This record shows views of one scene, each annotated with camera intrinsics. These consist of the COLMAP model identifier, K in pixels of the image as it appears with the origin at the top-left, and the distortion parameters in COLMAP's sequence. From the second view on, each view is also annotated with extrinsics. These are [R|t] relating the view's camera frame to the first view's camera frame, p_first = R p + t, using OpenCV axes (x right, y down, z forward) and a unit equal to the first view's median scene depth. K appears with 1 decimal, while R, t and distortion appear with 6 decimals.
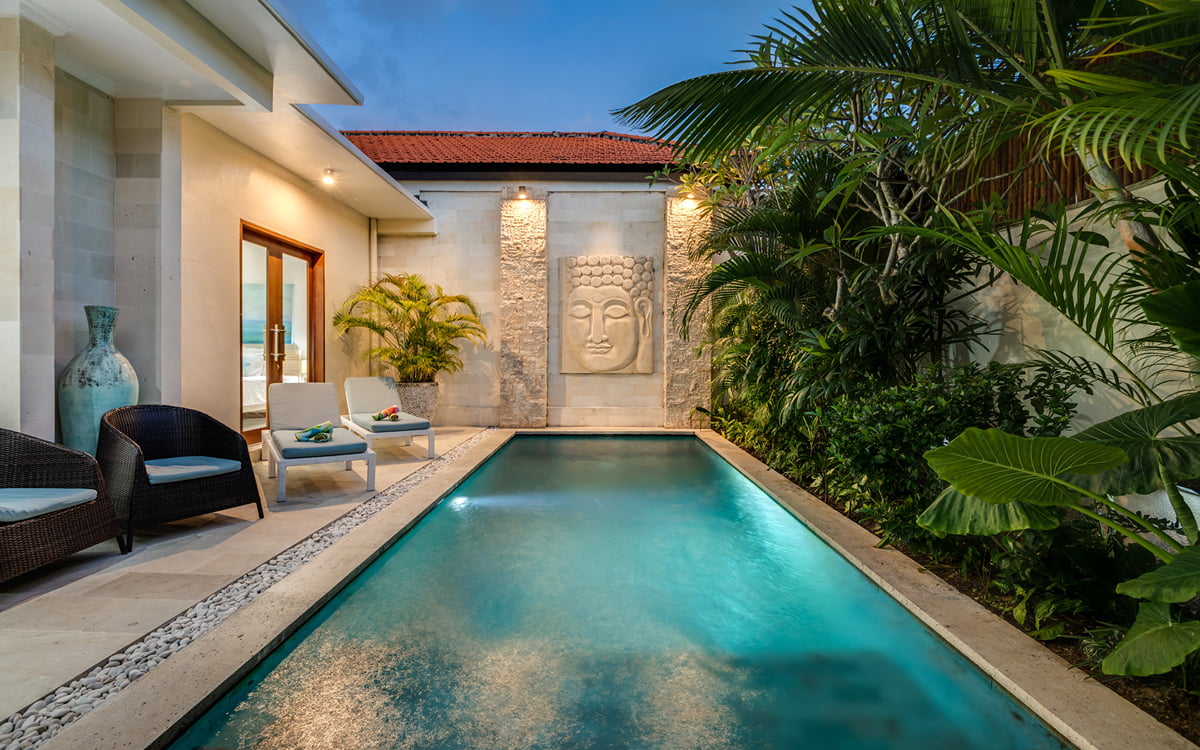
lens RADIAL K [[537.4, 0, 606.8], [0, 537.4, 369.4], [0, 0, 1]] dist [-0.001561, -0.000088]
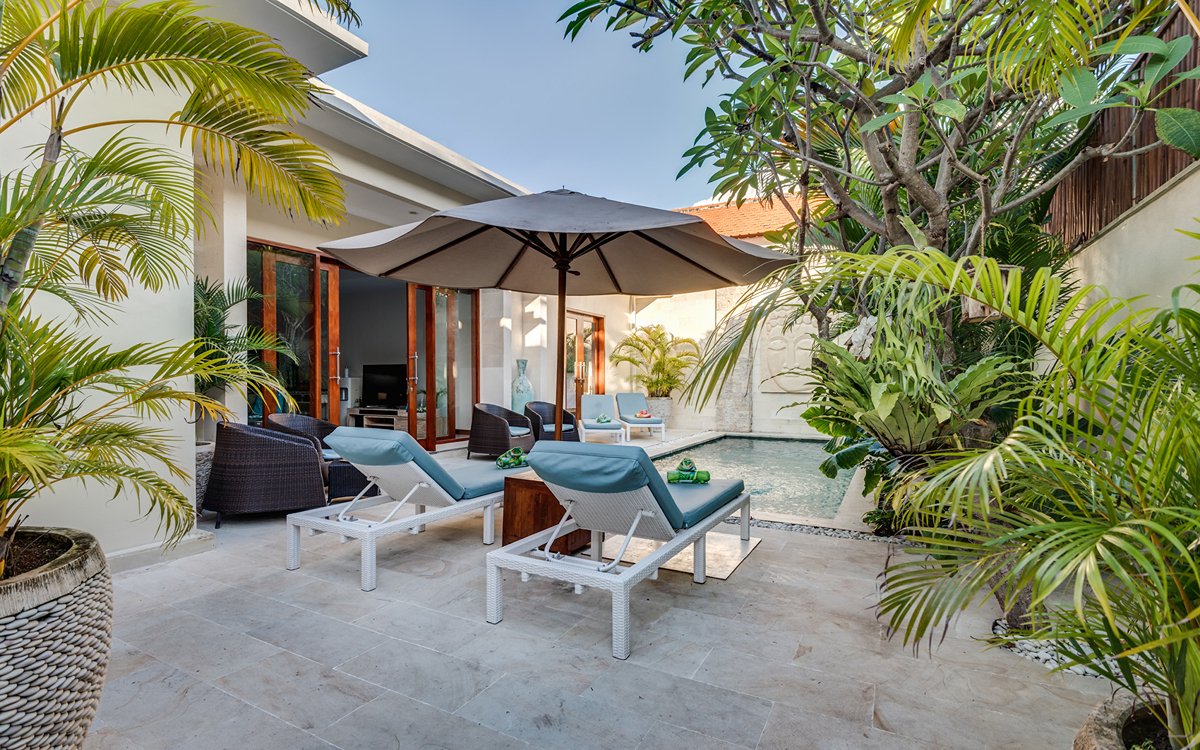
lens RADIAL K [[566.8, 0, 586.2], [0, 566.8, 381.1], [0, 0, 1]] dist [-0.004473, -0.000315]
pose [[0.870653, -0.002034, -0.491893, 0.242059], [-0.008452, 0.999782, -0.019094, 0.010704], [0.491825, 0.020782, 0.870446, -0.468792]]
